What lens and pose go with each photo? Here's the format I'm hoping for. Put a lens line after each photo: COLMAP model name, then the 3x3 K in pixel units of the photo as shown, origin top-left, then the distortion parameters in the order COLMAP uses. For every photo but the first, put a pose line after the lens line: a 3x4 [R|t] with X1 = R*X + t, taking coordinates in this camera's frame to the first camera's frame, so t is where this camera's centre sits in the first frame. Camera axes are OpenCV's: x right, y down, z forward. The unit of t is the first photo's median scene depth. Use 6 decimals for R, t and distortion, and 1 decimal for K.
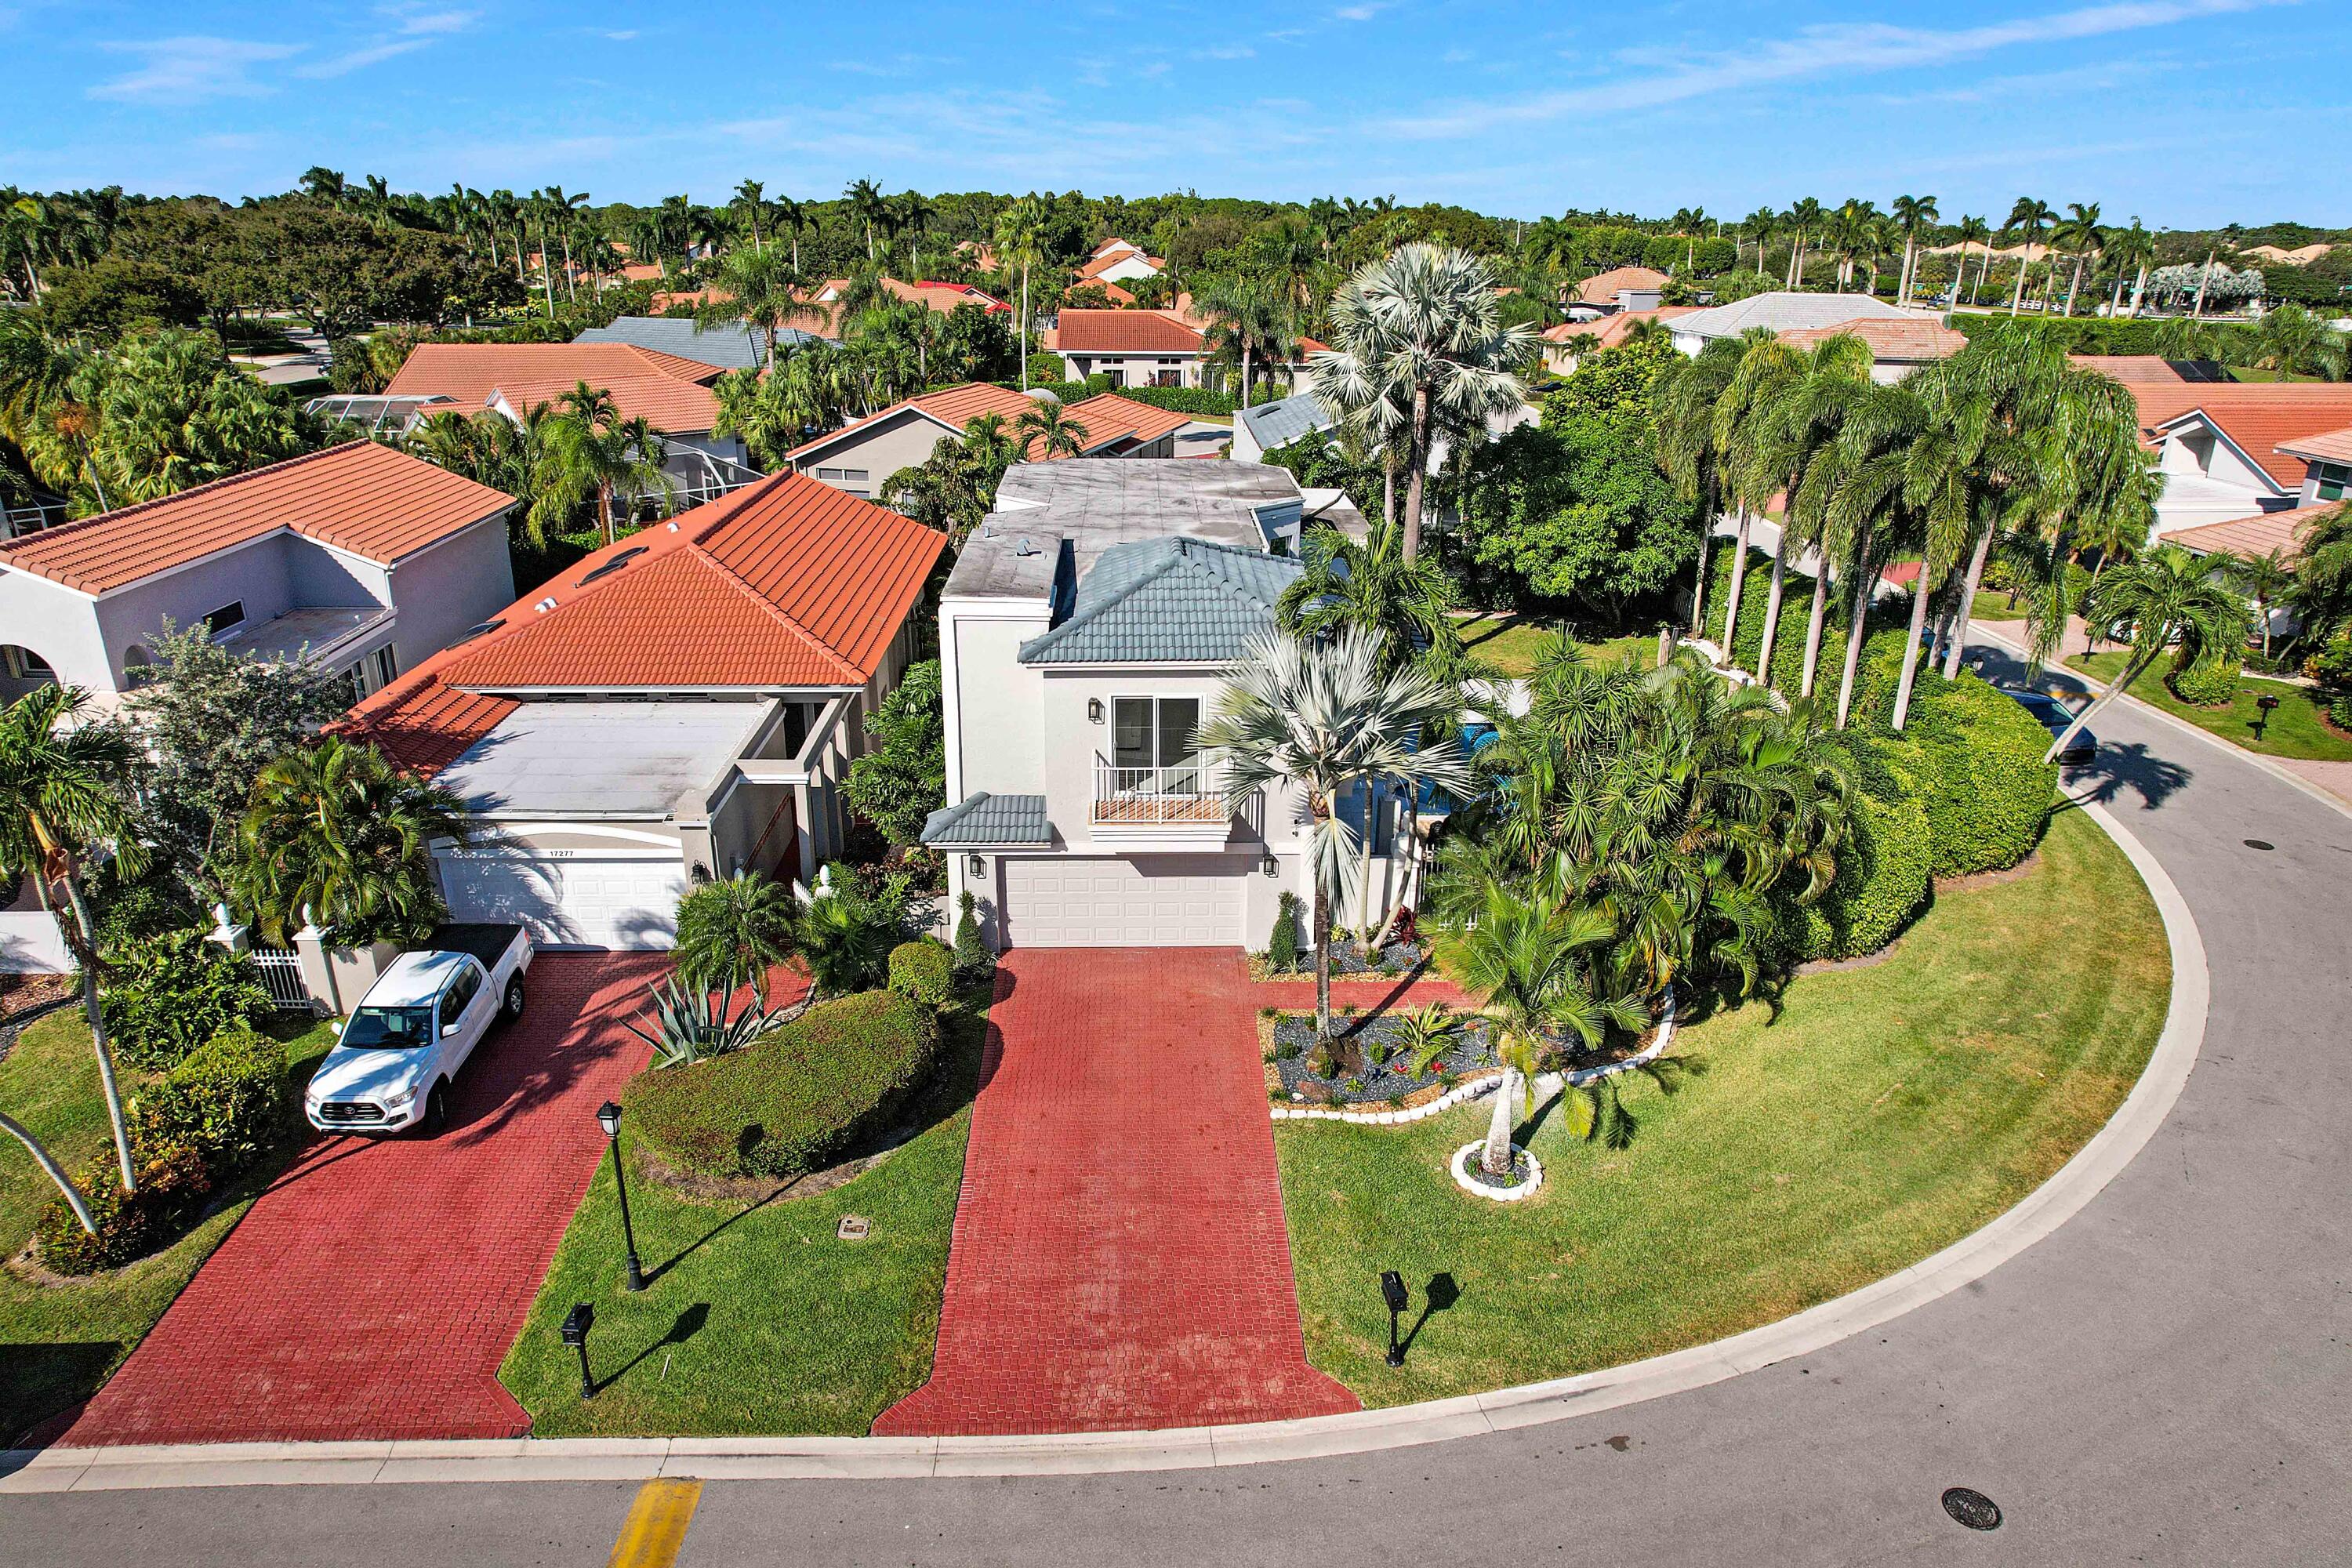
lens RADIAL K [[1519.5, 0, 1178.2], [0, 1519.5, 777.9], [0, 0, 1]] dist [-0.067578, 0.054306]
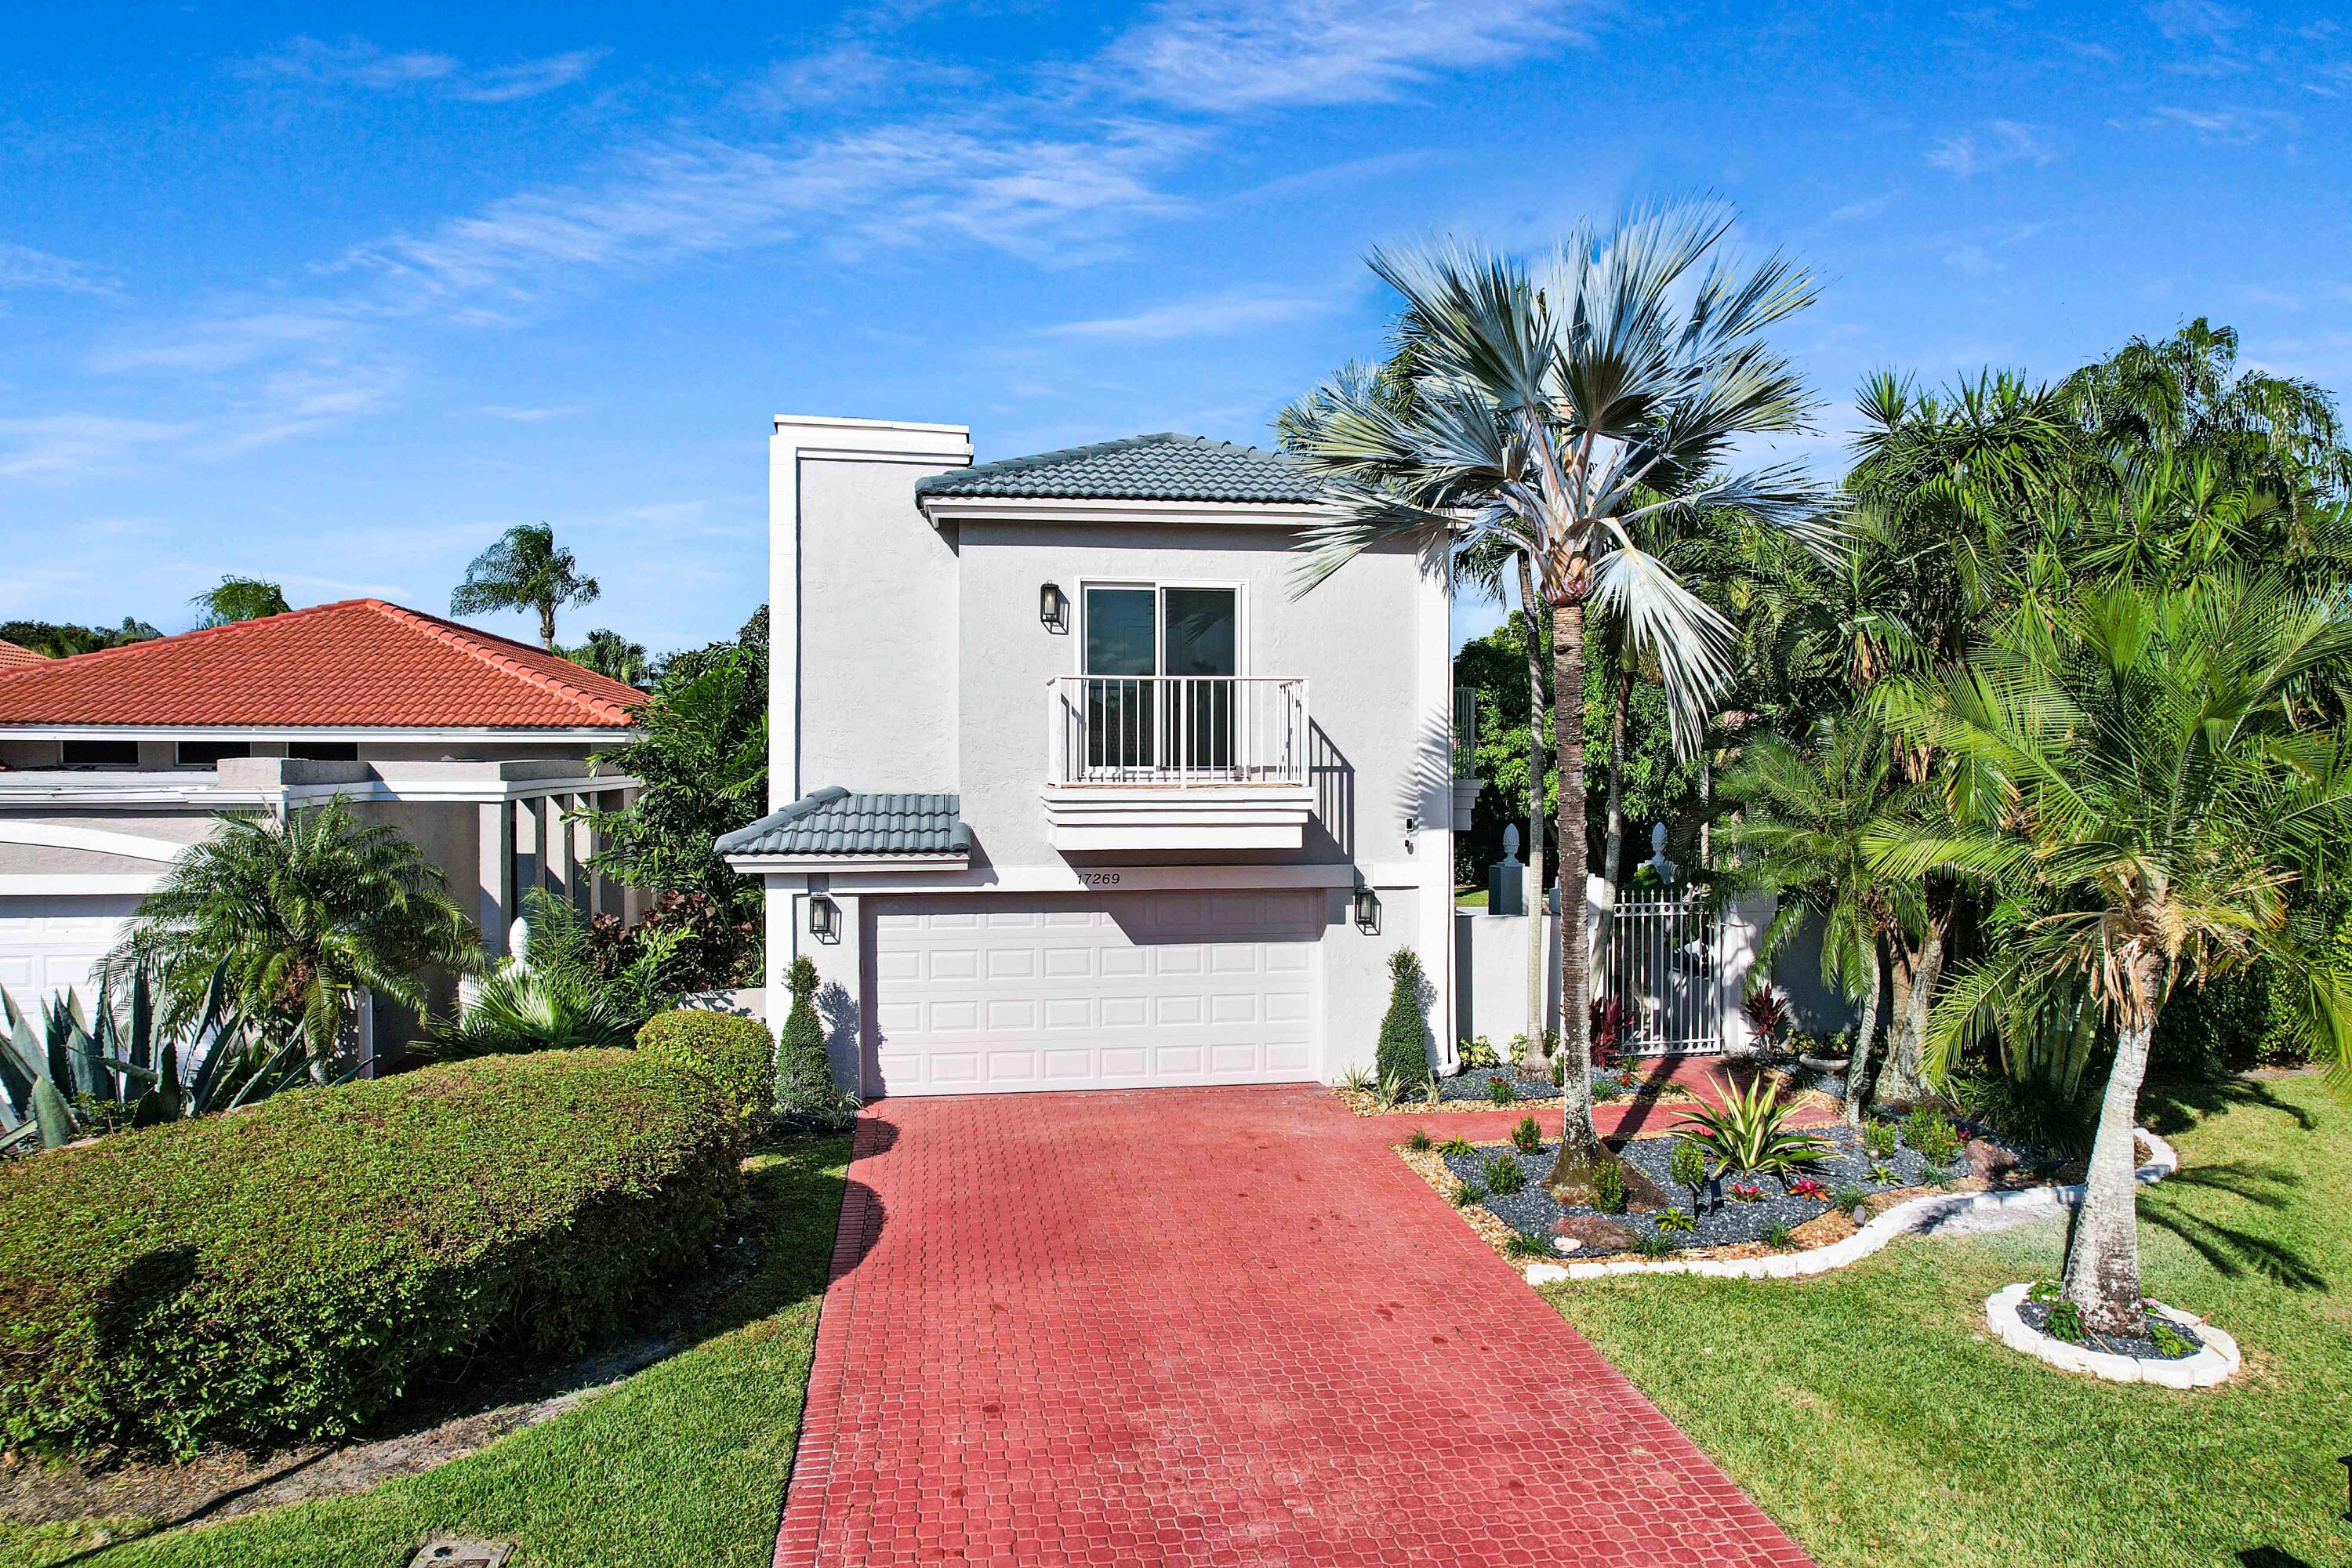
lens RADIAL K [[1519.5, 0, 1184.4], [0, 1519.5, 777.9], [0, 0, 1]] dist [-0.067578, 0.054306]
pose [[0.990808, -0.009769, 0.134925, -0.079765], [0.054464, 0.941791, -0.331757, 0.194291], [-0.123830, 0.336056, 0.933666, 0.484629]]
